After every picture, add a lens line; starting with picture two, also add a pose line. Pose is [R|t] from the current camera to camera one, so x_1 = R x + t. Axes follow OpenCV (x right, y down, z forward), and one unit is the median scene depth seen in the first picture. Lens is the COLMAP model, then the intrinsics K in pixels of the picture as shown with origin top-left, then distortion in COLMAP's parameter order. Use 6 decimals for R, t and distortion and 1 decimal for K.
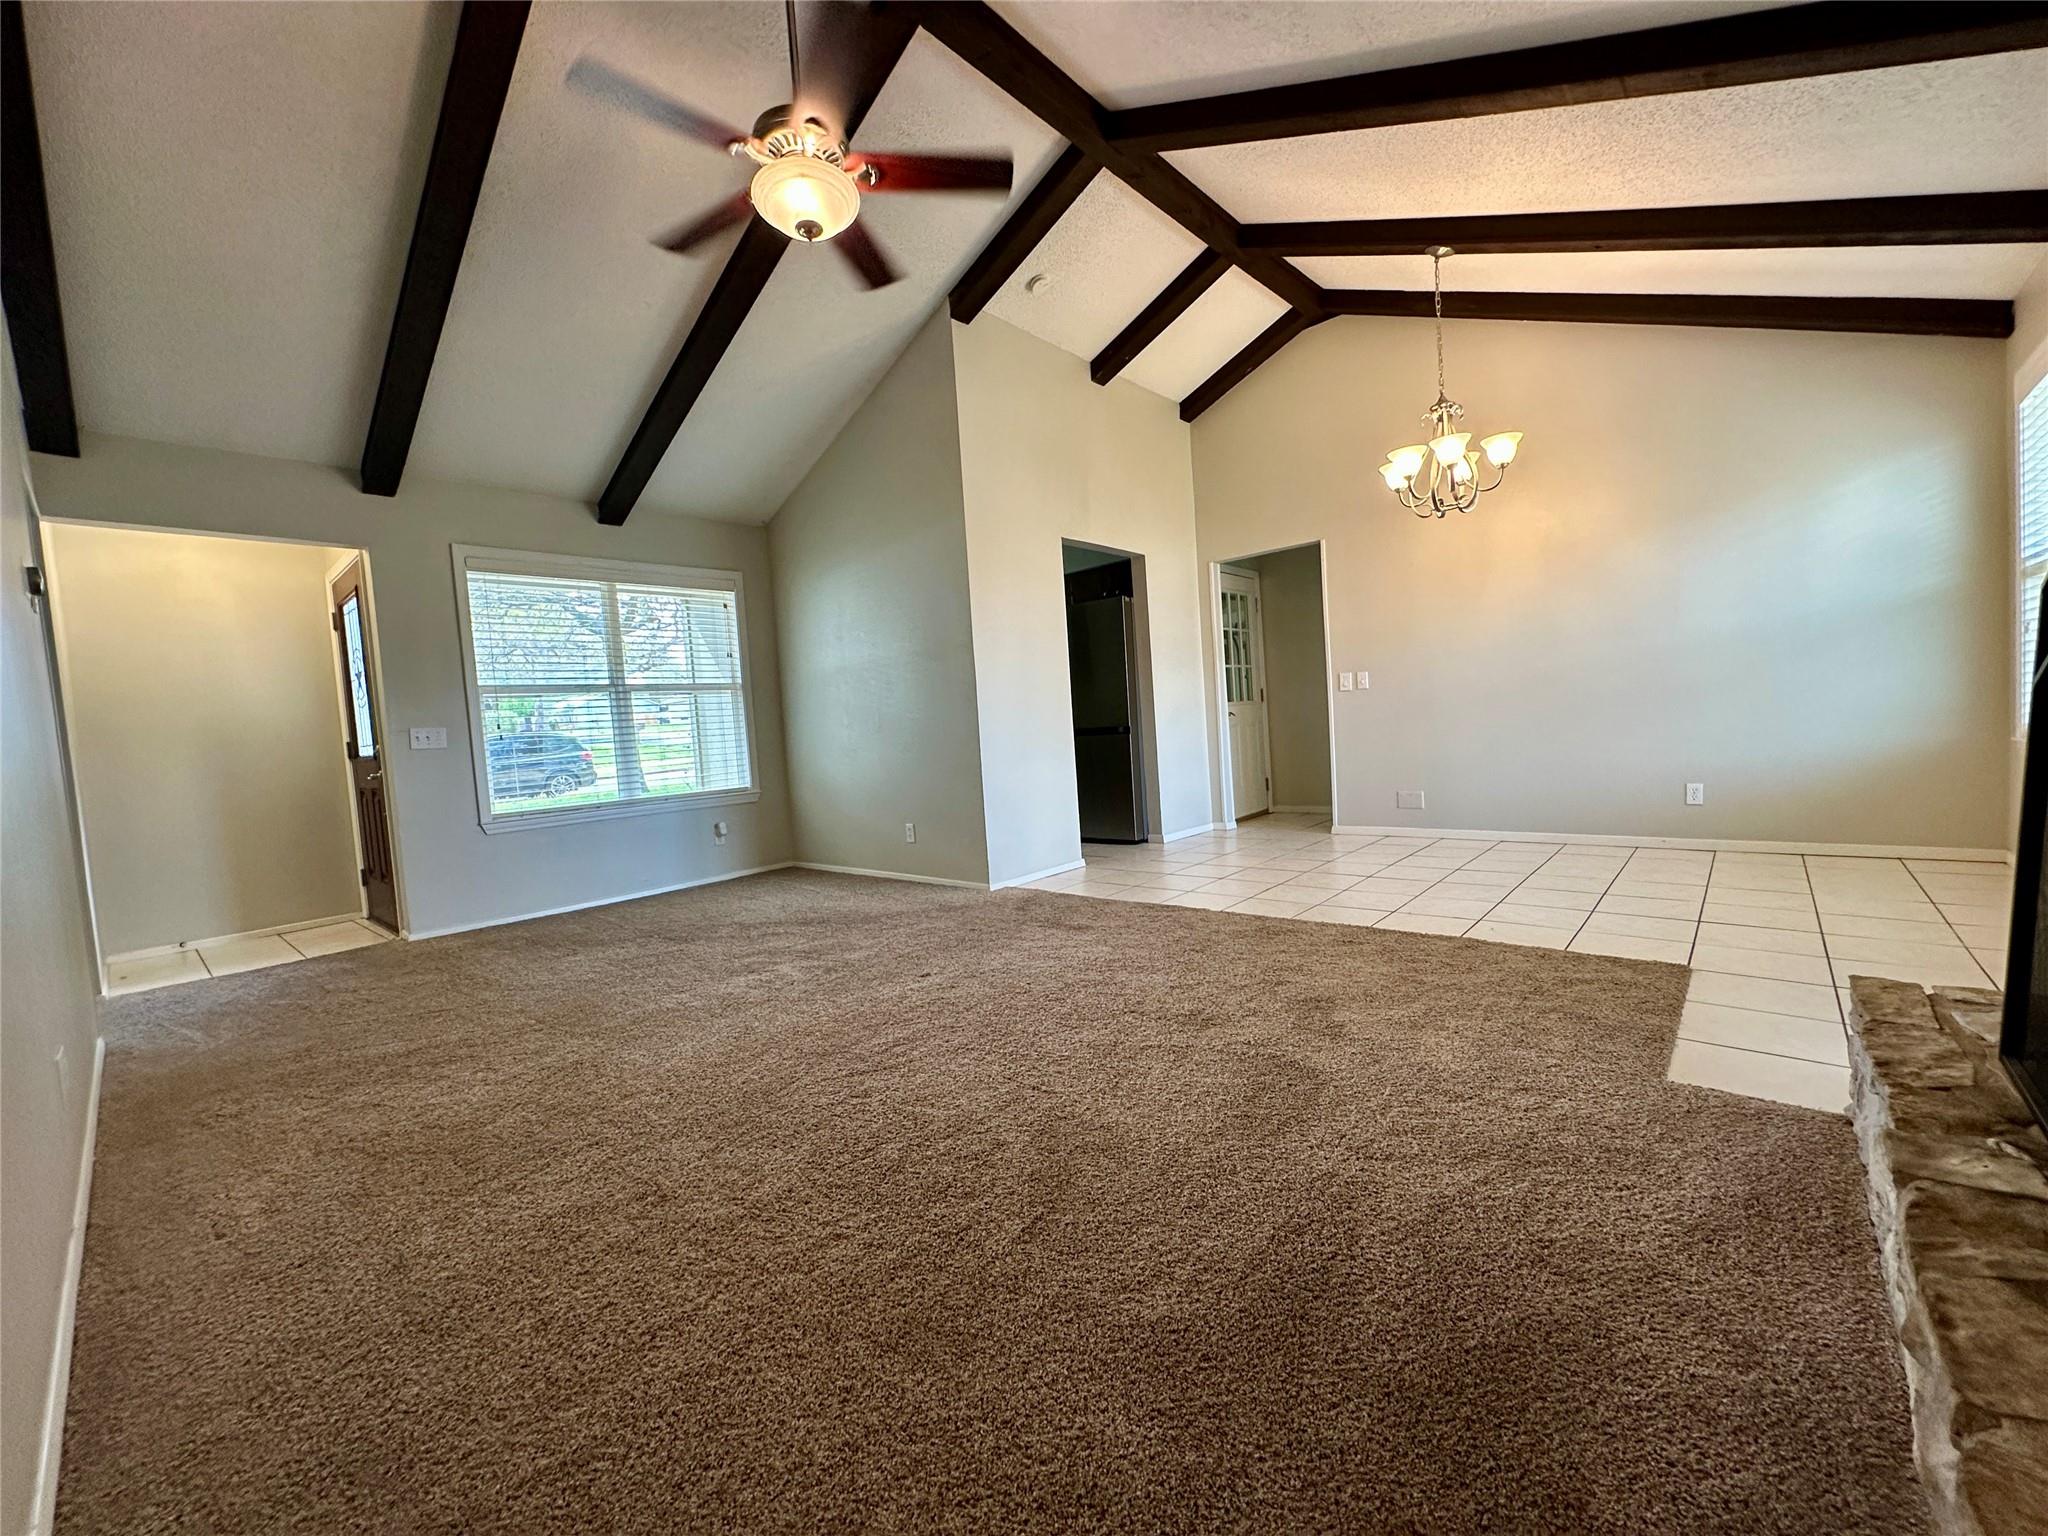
lens RADIAL K [[813.9, 0, 1024.0], [0, 813.9, 768.0], [0, 0, 1]] dist [-0.000460, 0.000178]
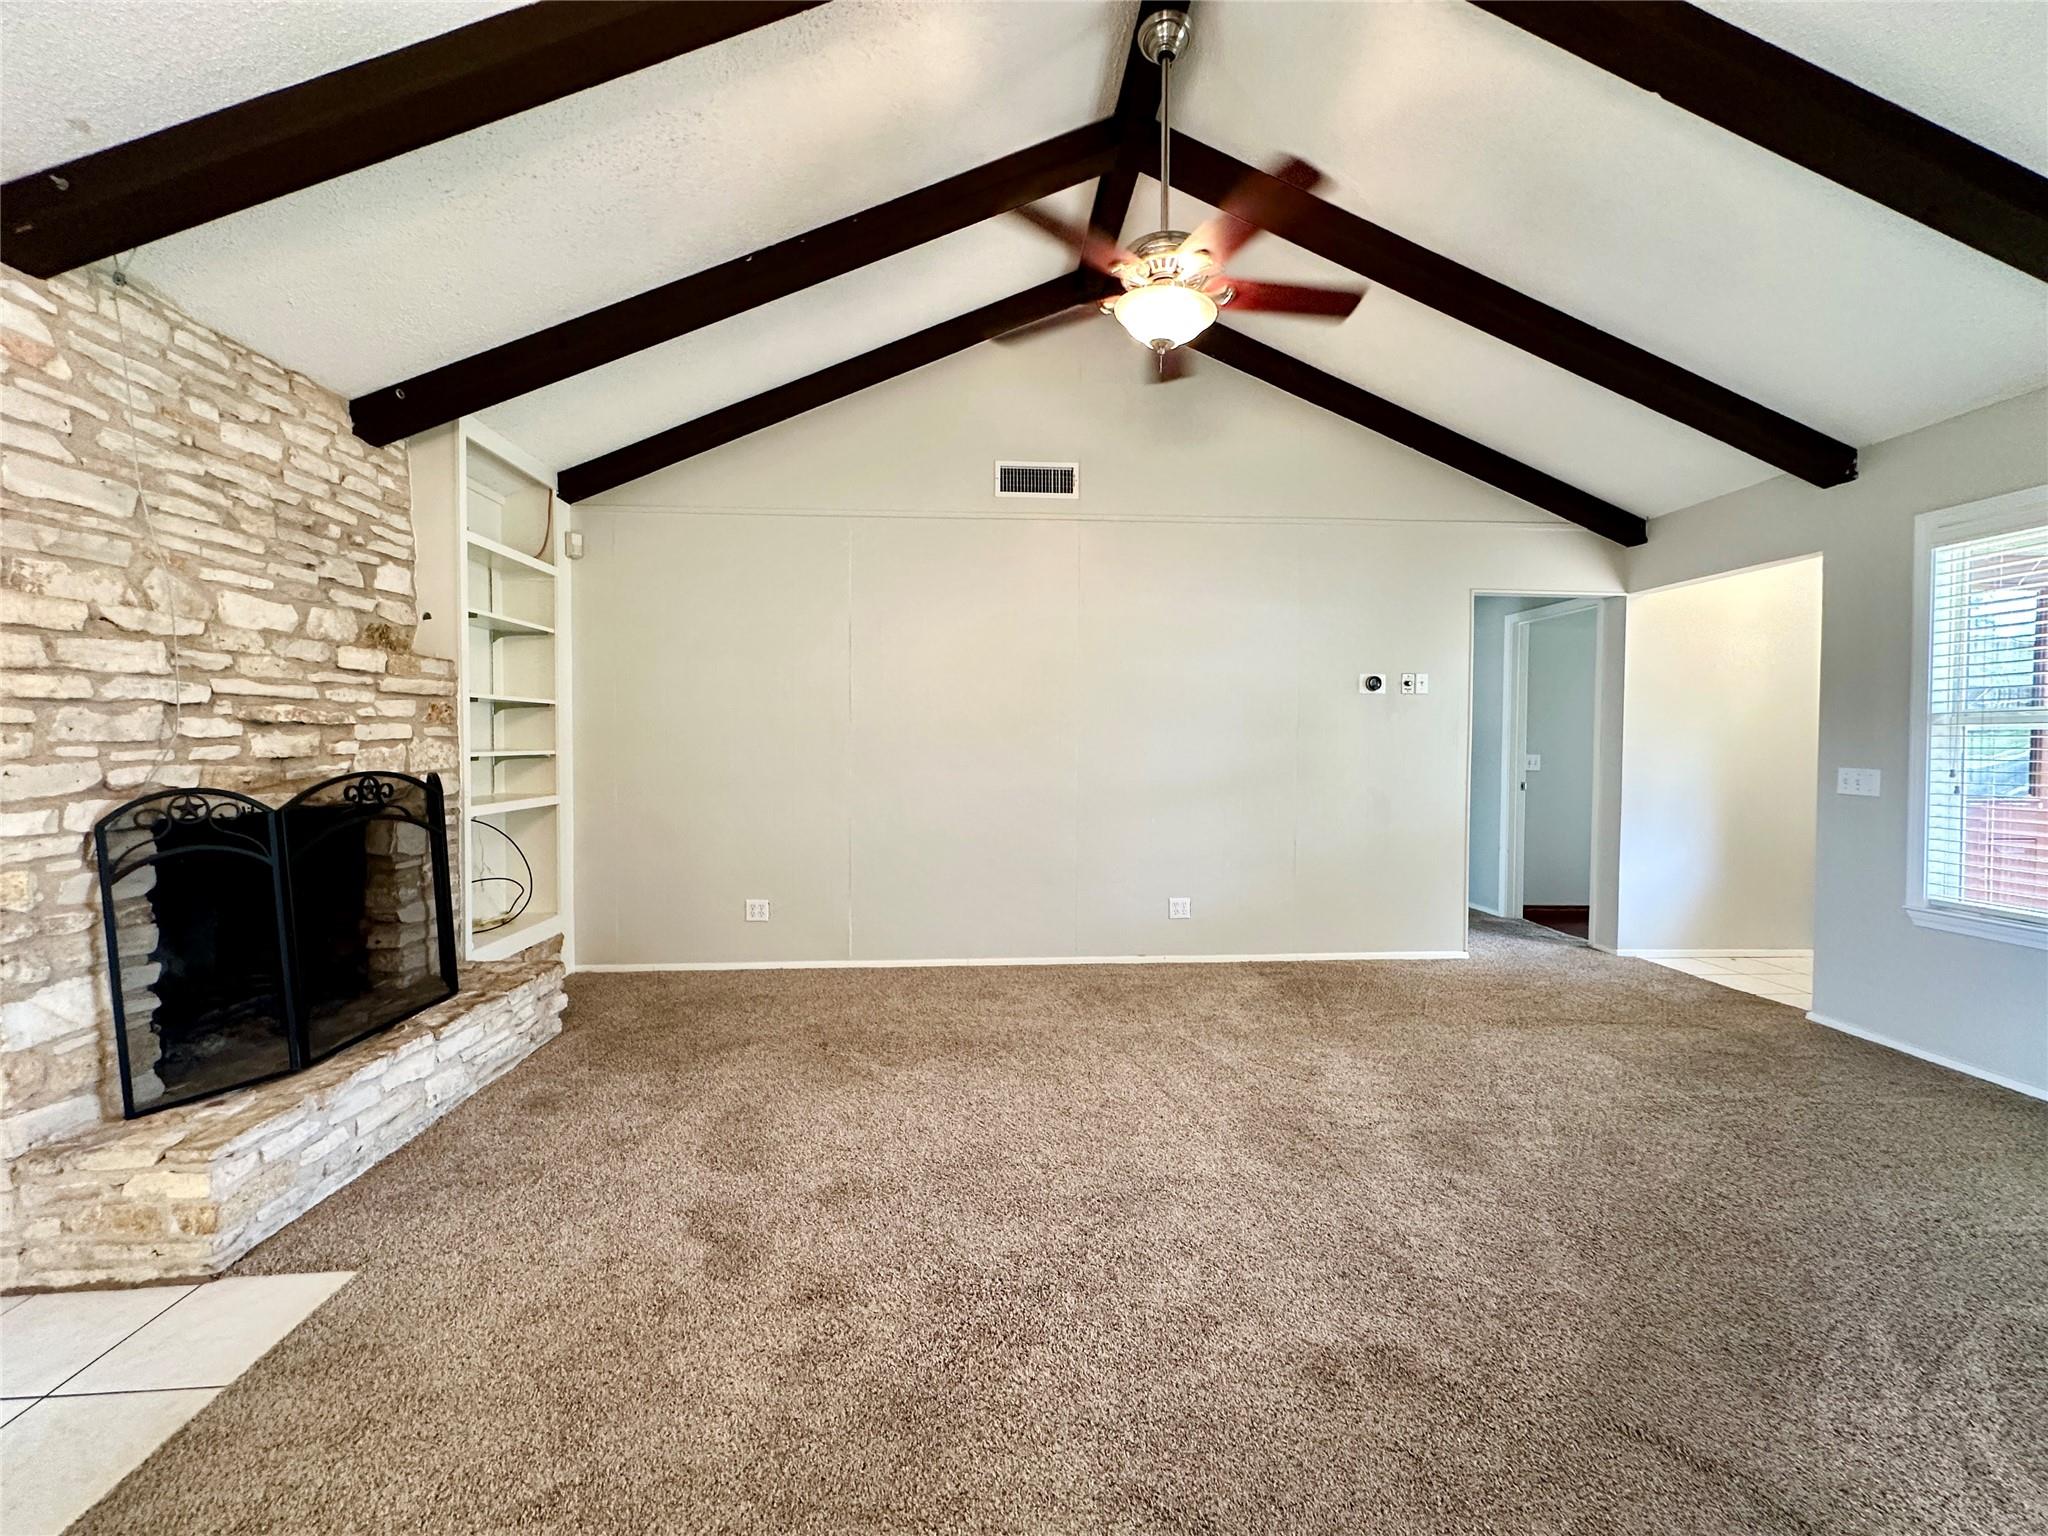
lens RADIAL K [[813.9, 0, 1024.0], [0, 813.9, 768.0], [0, 0, 1]] dist [-0.000460, 0.000178]
pose [[-0.694056, 0.087075, -0.714636, 0.339483], [0.003429, 0.993047, 0.117668, -0.128835], [0.719913, 0.079217, -0.689528, 0.856347]]
